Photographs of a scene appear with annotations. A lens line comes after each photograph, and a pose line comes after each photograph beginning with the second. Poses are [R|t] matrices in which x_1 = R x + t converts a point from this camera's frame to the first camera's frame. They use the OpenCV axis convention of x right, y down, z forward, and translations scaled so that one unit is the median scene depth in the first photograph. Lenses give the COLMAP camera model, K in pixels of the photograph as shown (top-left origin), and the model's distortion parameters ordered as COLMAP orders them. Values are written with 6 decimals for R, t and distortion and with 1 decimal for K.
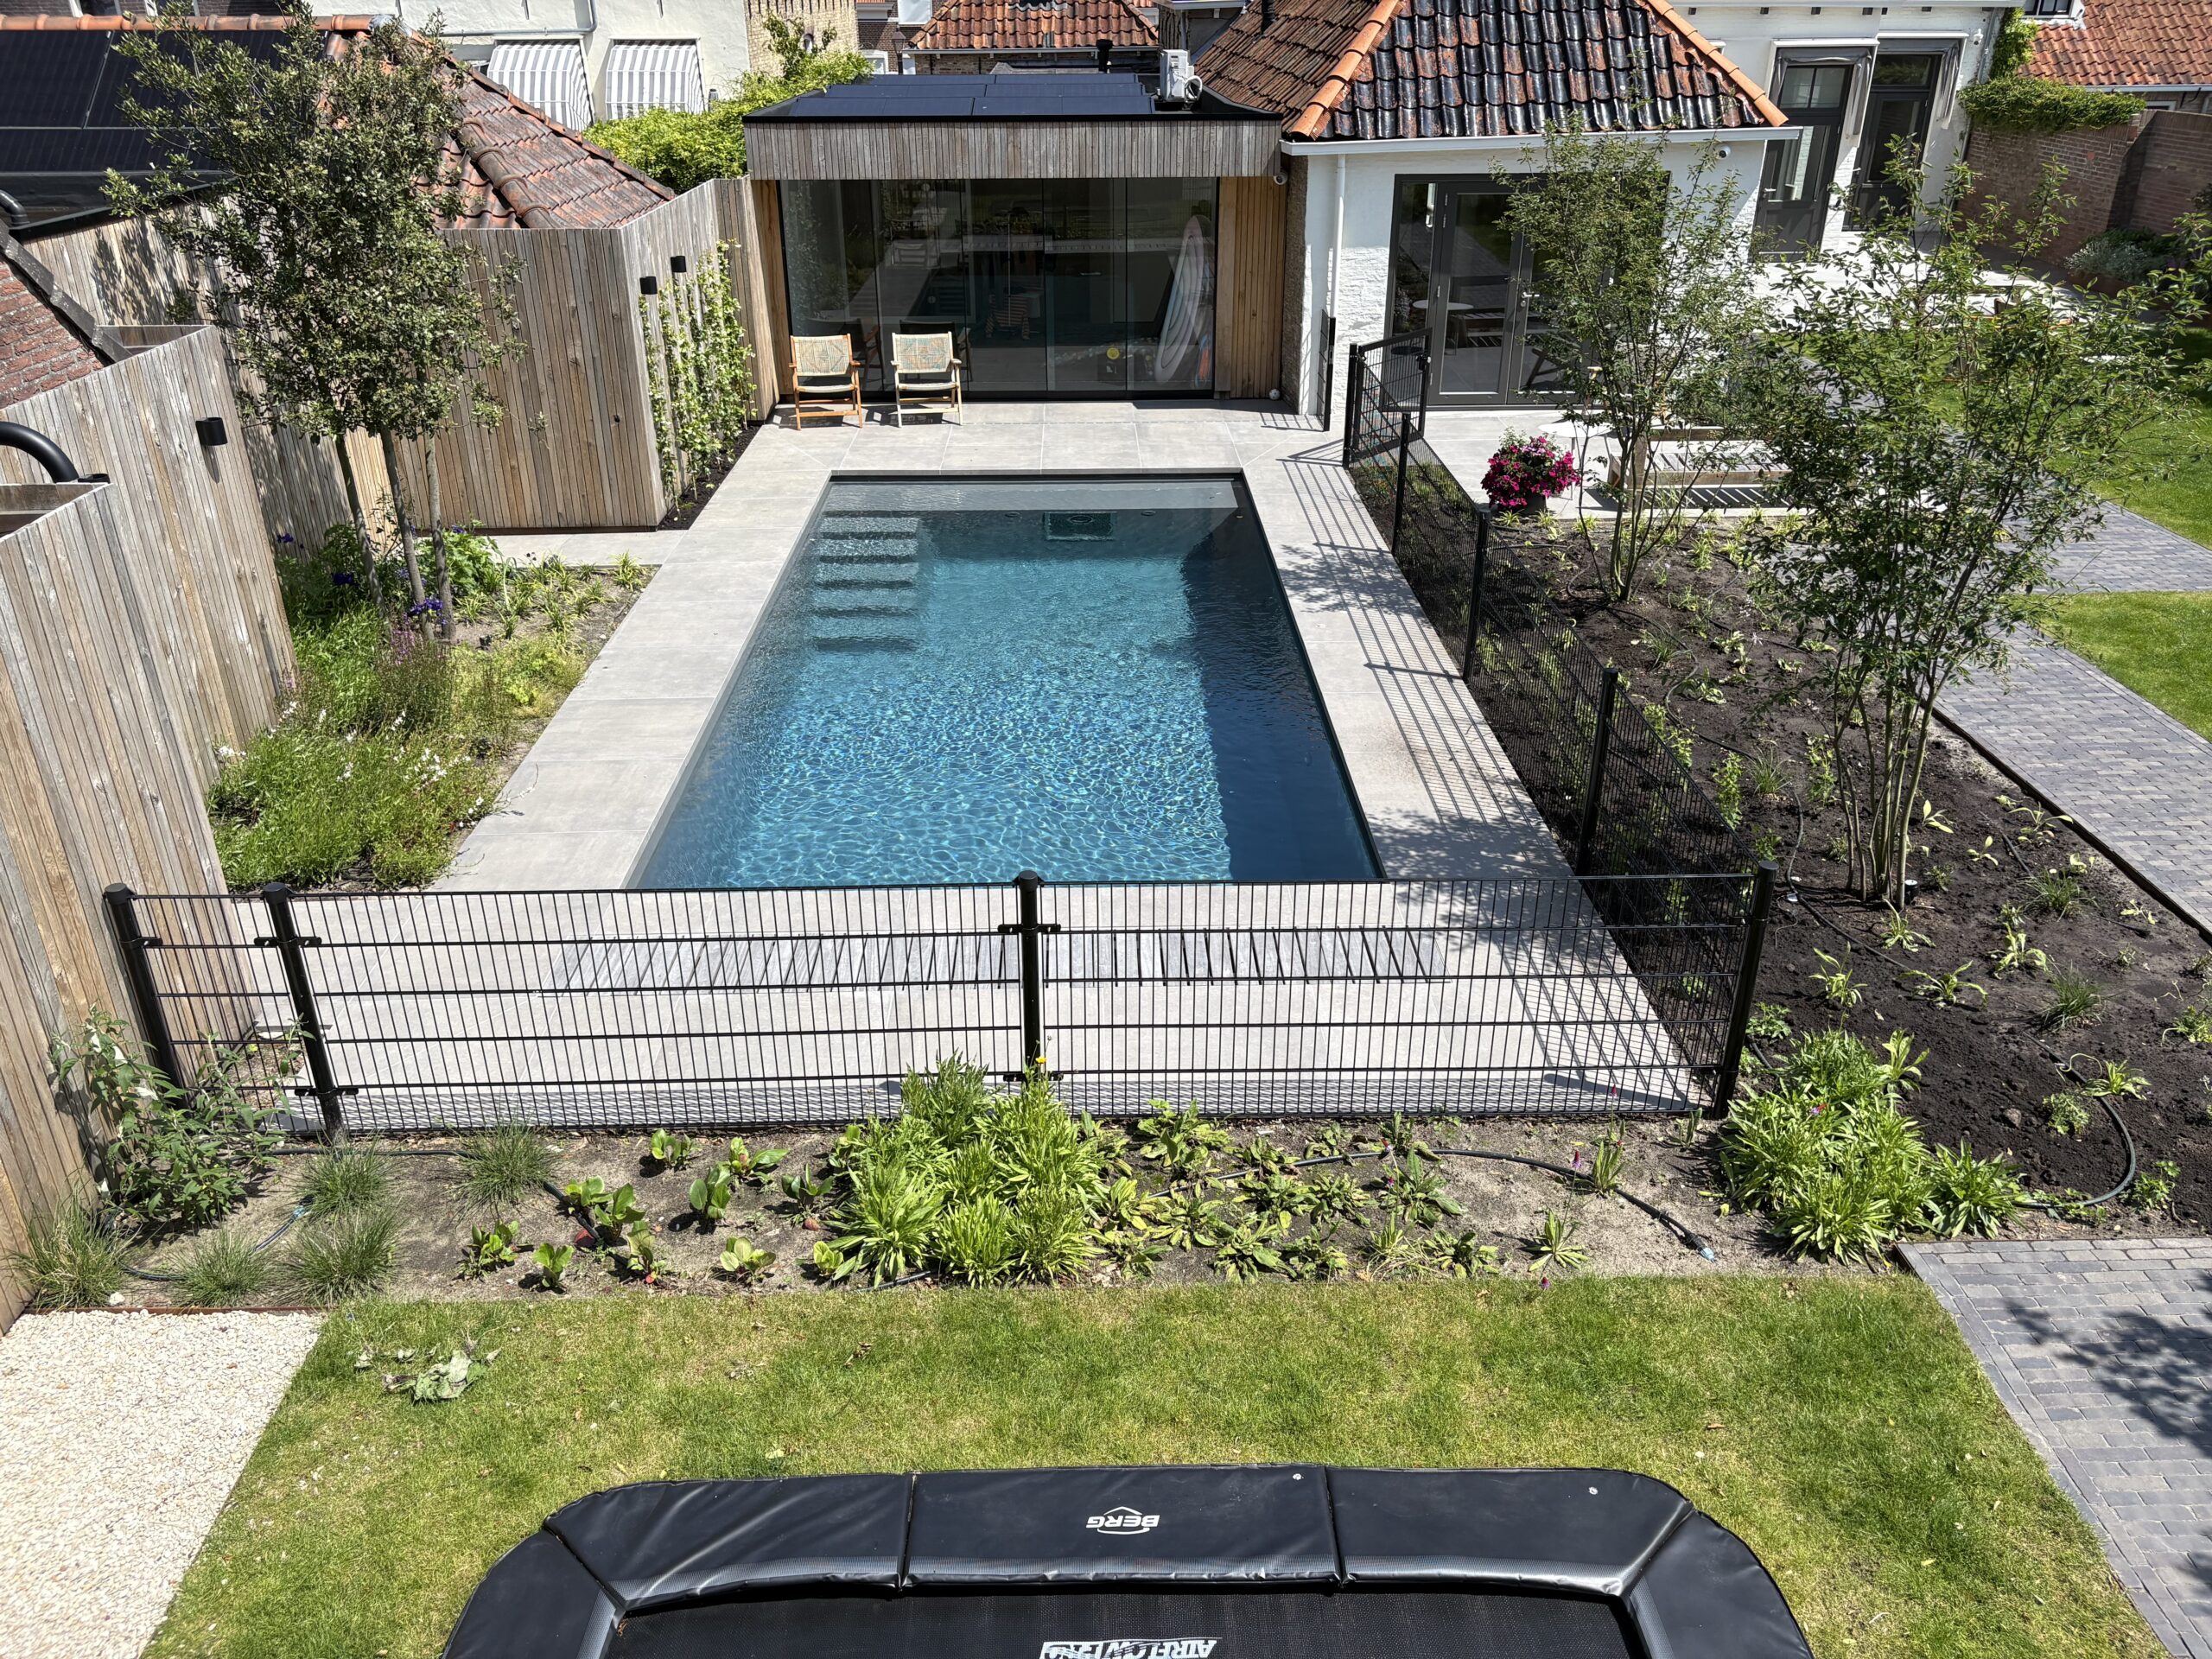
lens RADIAL K [[1672.4, 0, 1106.0], [0, 1672.4, 829.5], [0, 0, 1]] dist [0.077930, -0.090125]
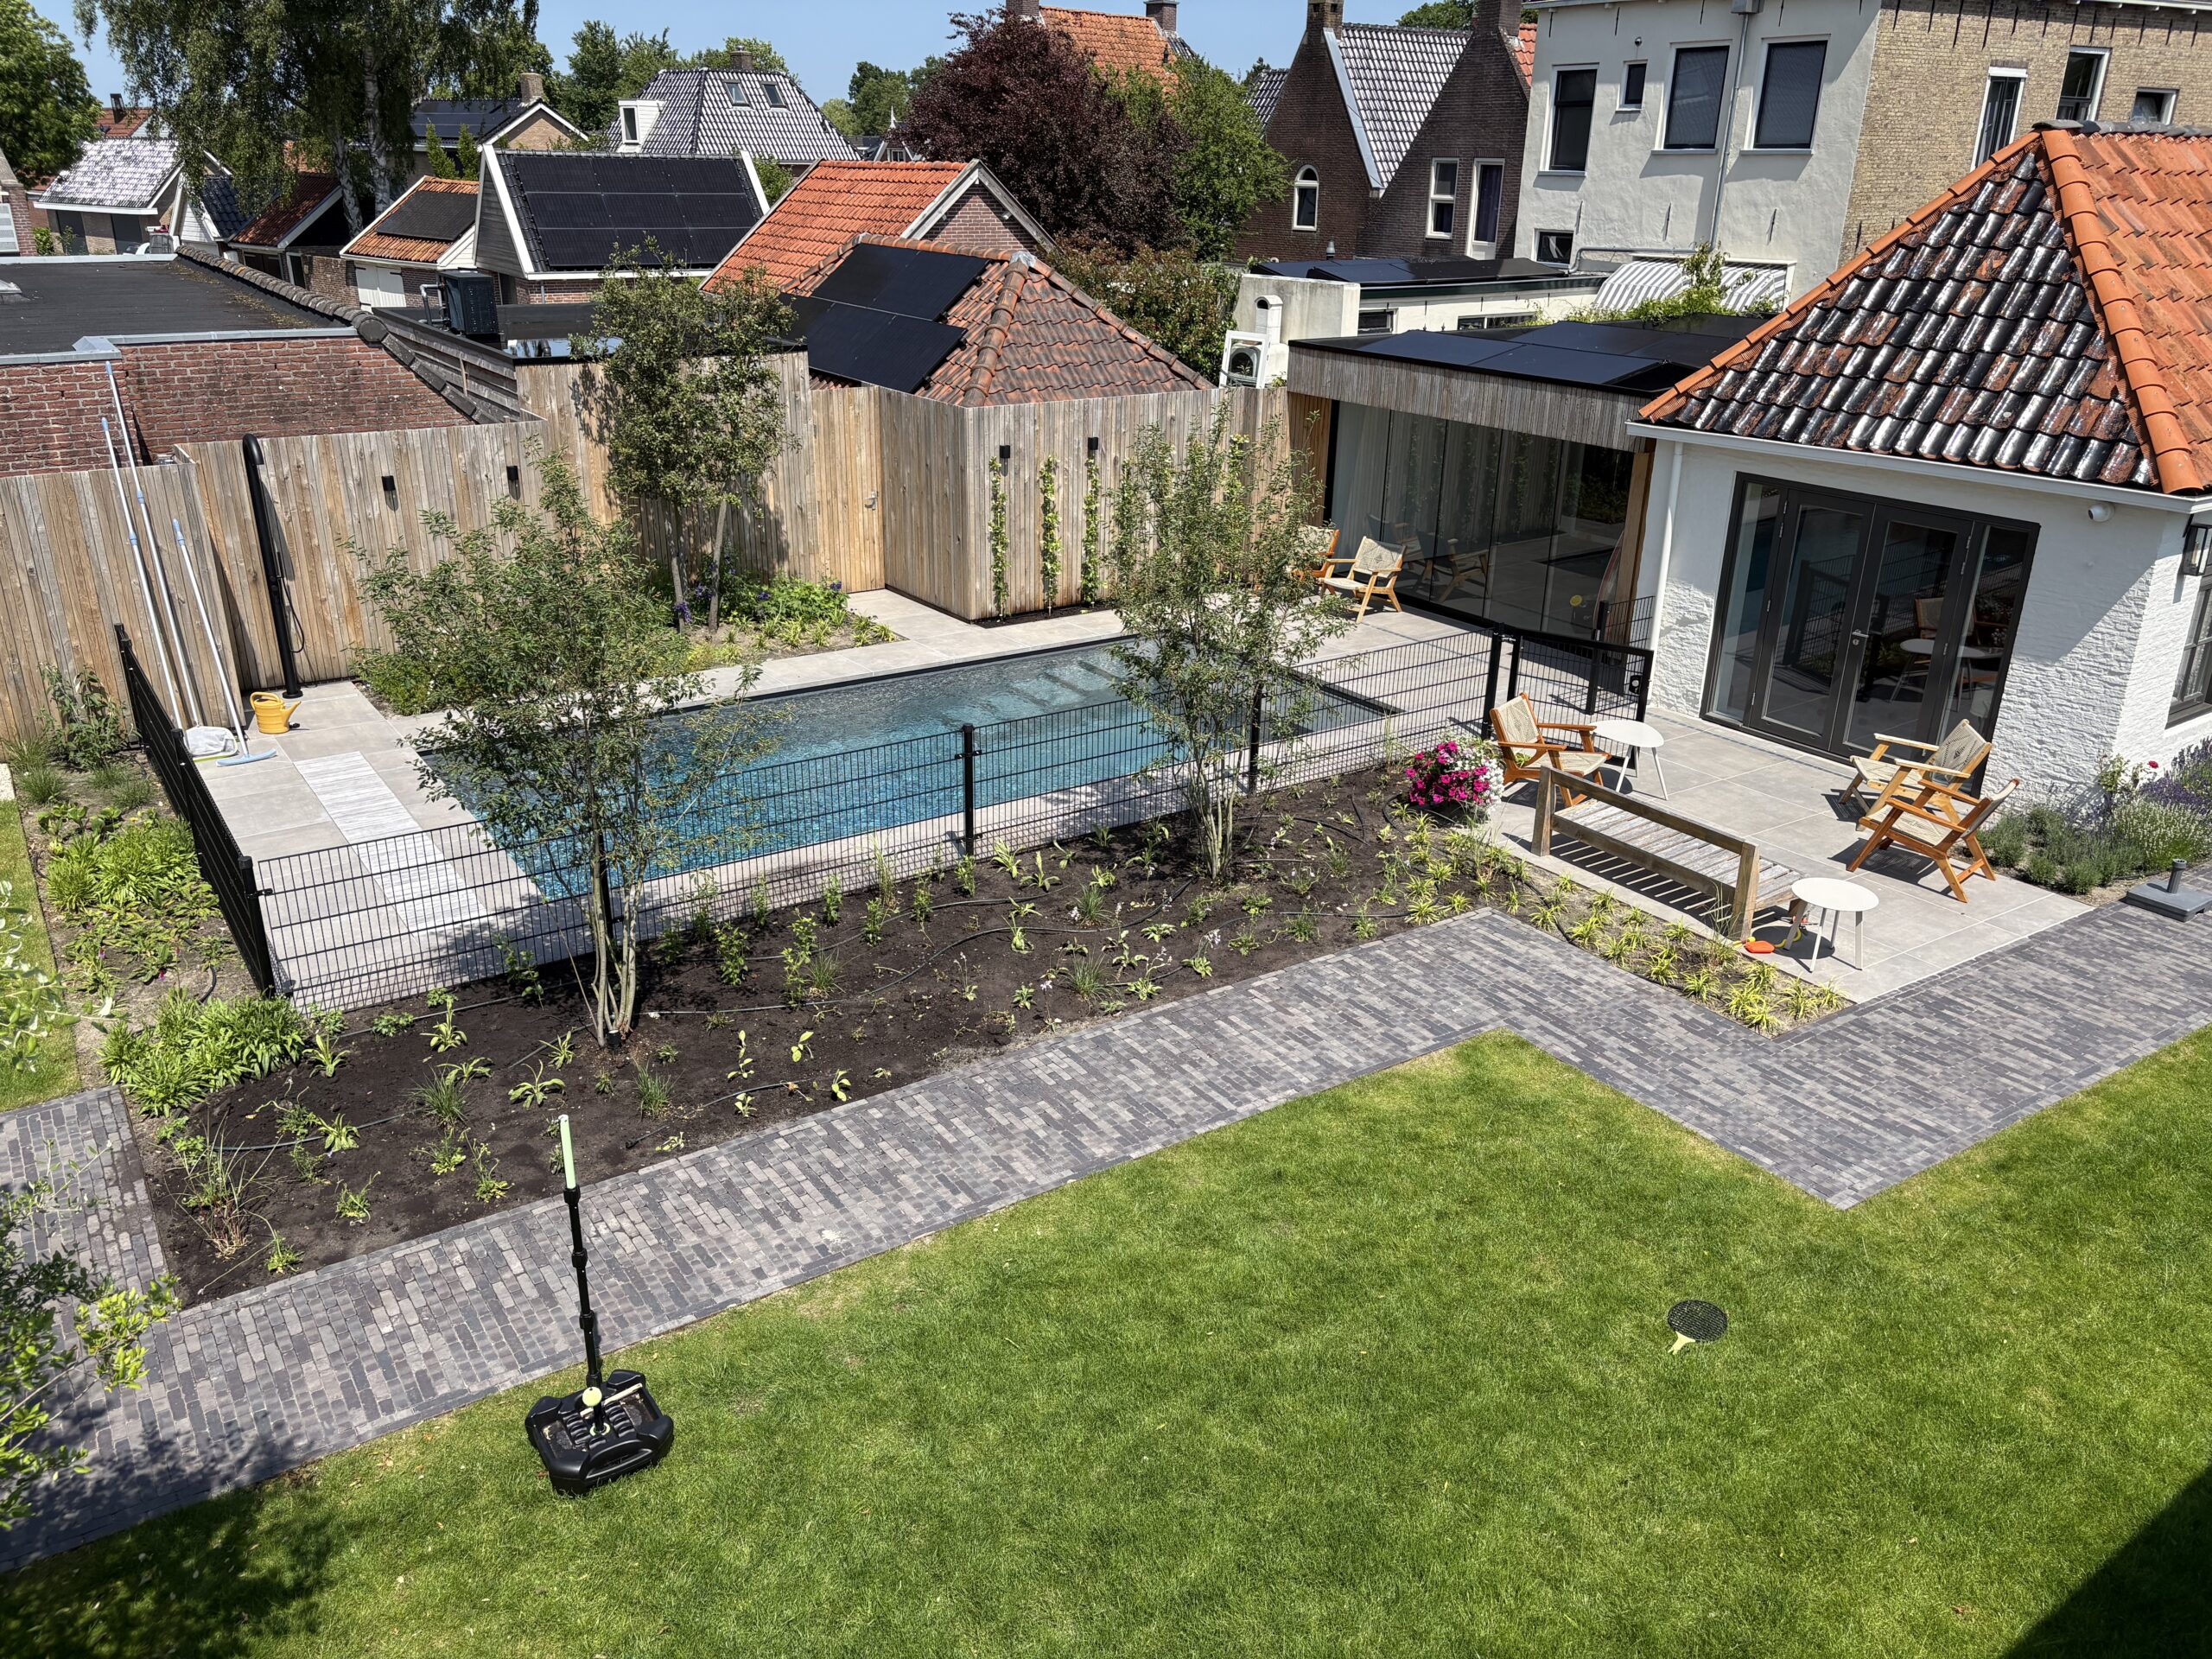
lens RADIAL K [[1672.4, 0, 1106.0], [0, 1672.4, 829.5], [0, 0, 1]] dist [0.077930, -0.090125]
pose [[0.549320, 0.322676, -0.770797, 0.760640], [-0.387070, 0.915761, 0.107511, -0.180677], [0.740557, 0.239294, 0.627944, 0.228667]]
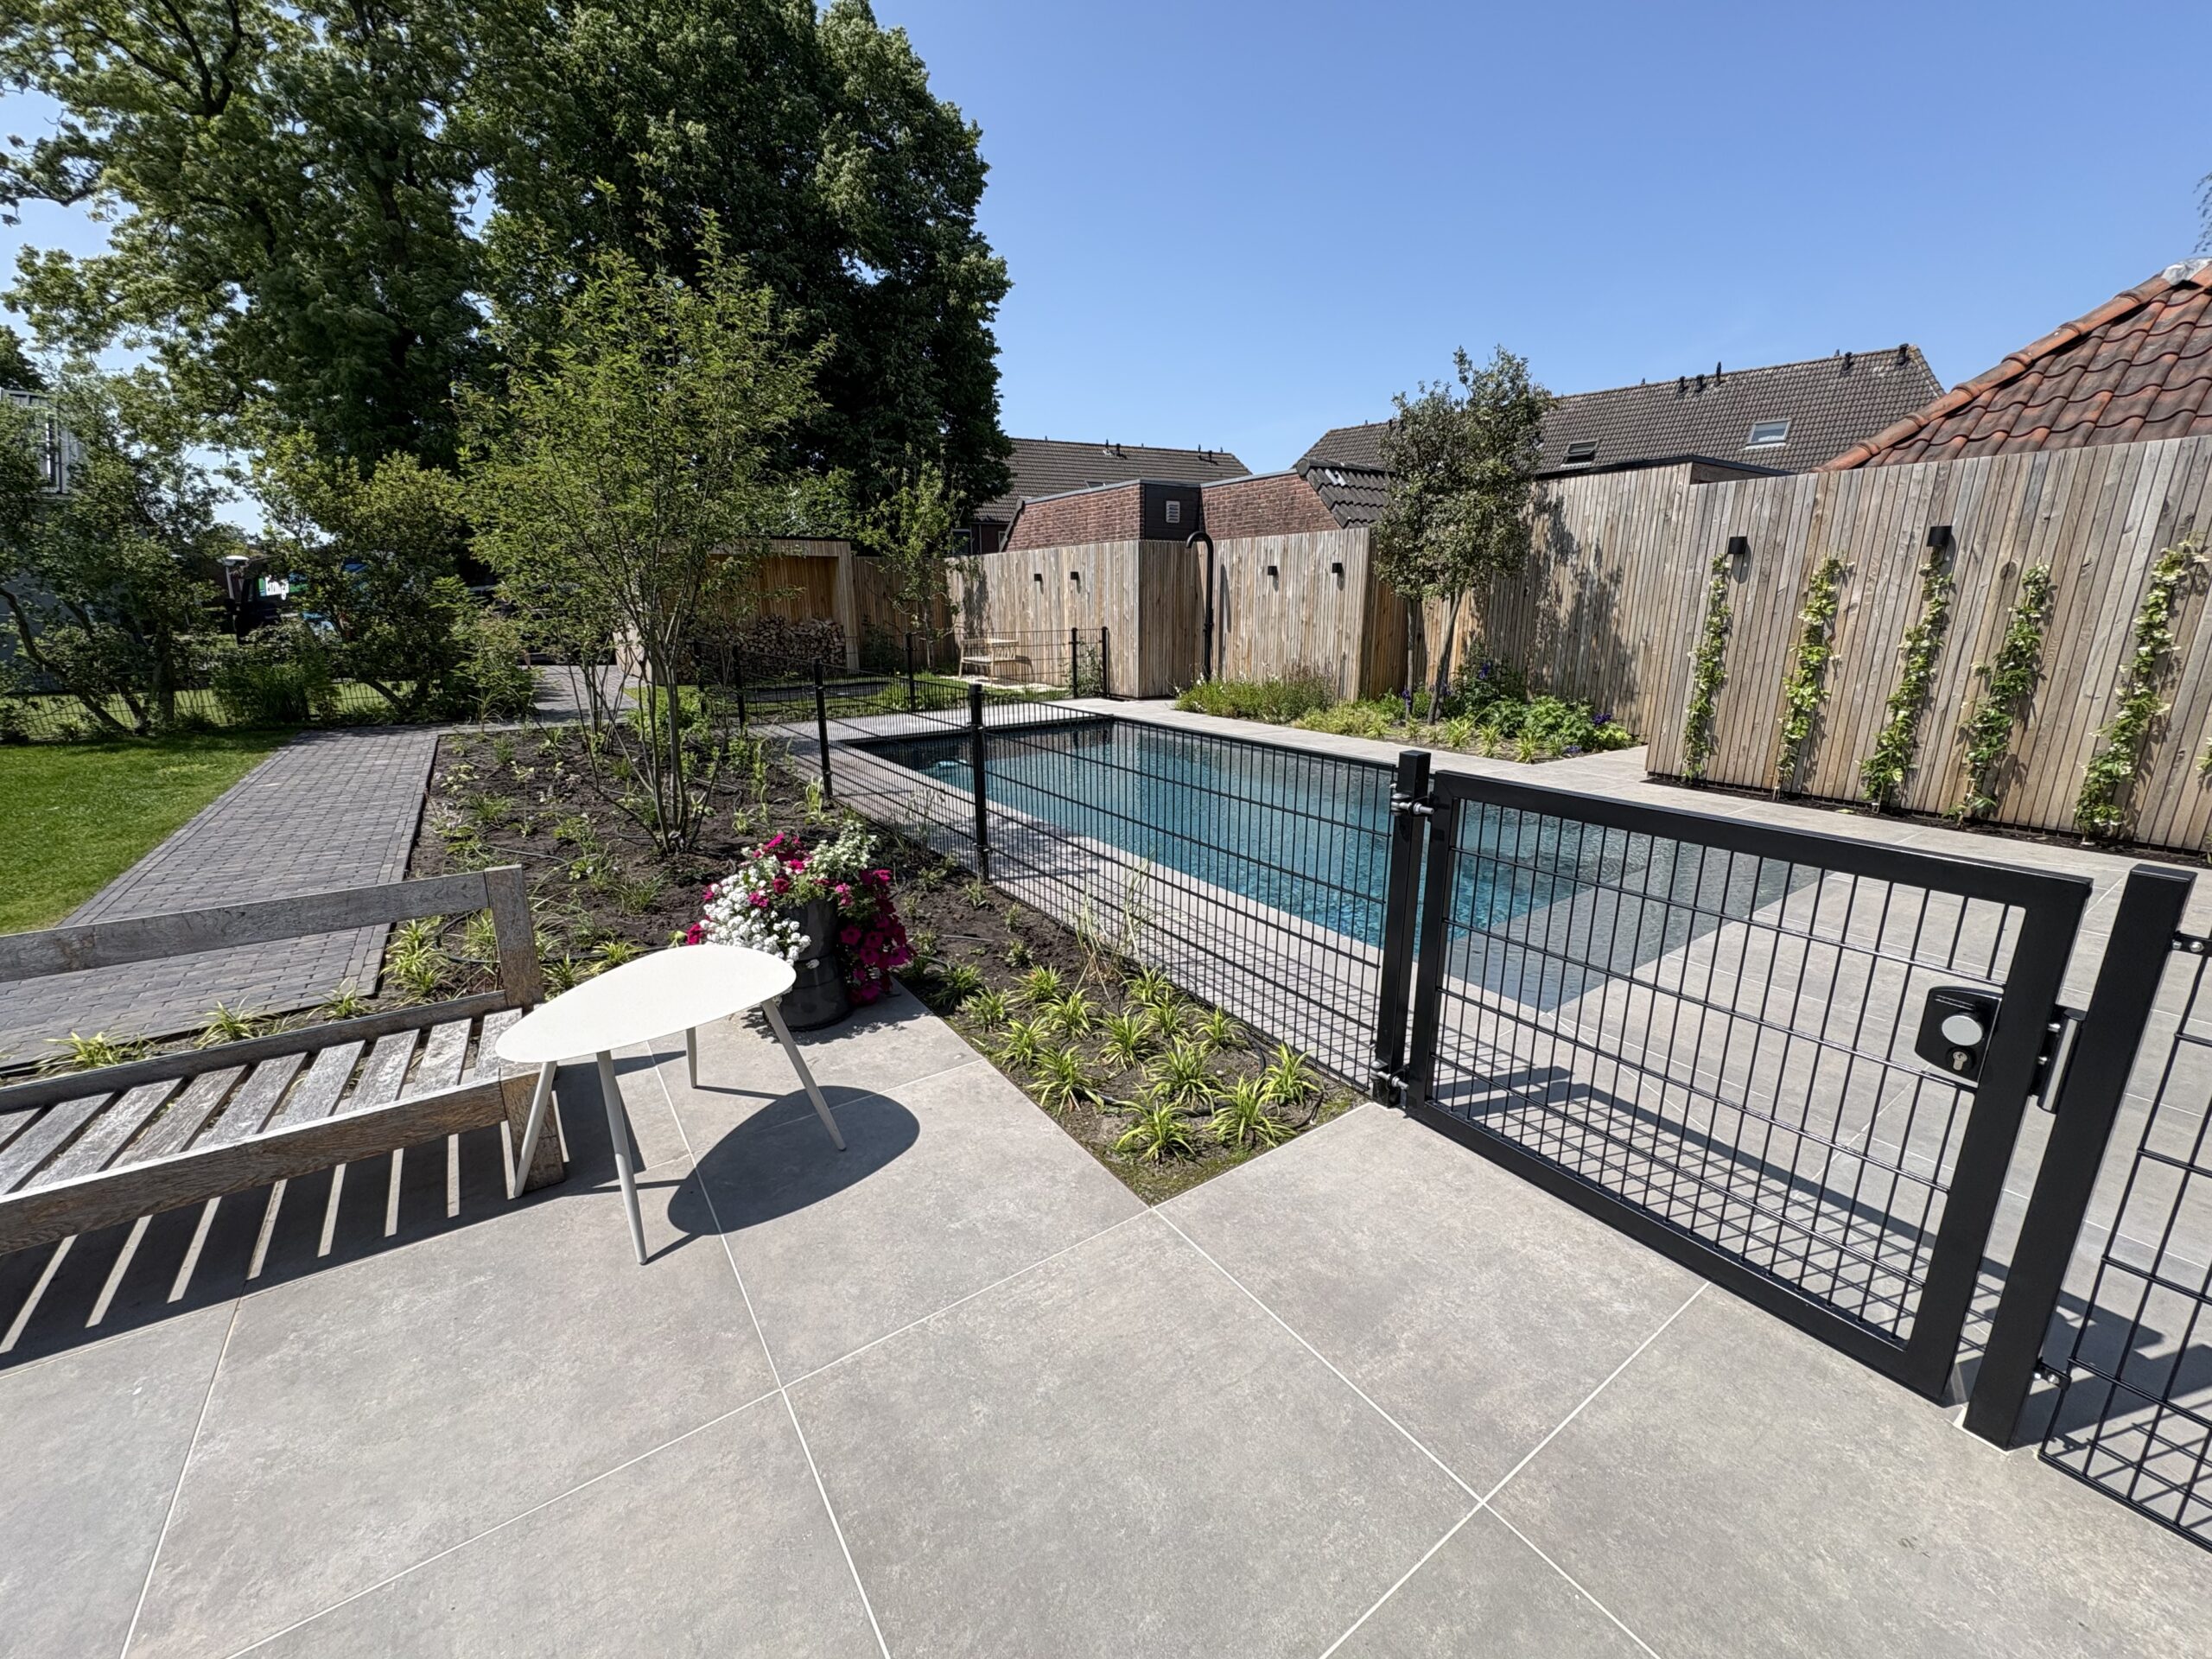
lens RADIAL K [[894.2, 0, 1106.0], [0, 894.2, 829.5], [0, 0, 1]] dist [-0.000201, 0.003406]
pose [[-0.834646, 0.152446, -0.529269, 0.270755], [-0.230629, 0.775905, 0.587181, -0.340928], [0.500176, 0.612153, -0.612448, 1.016728]]
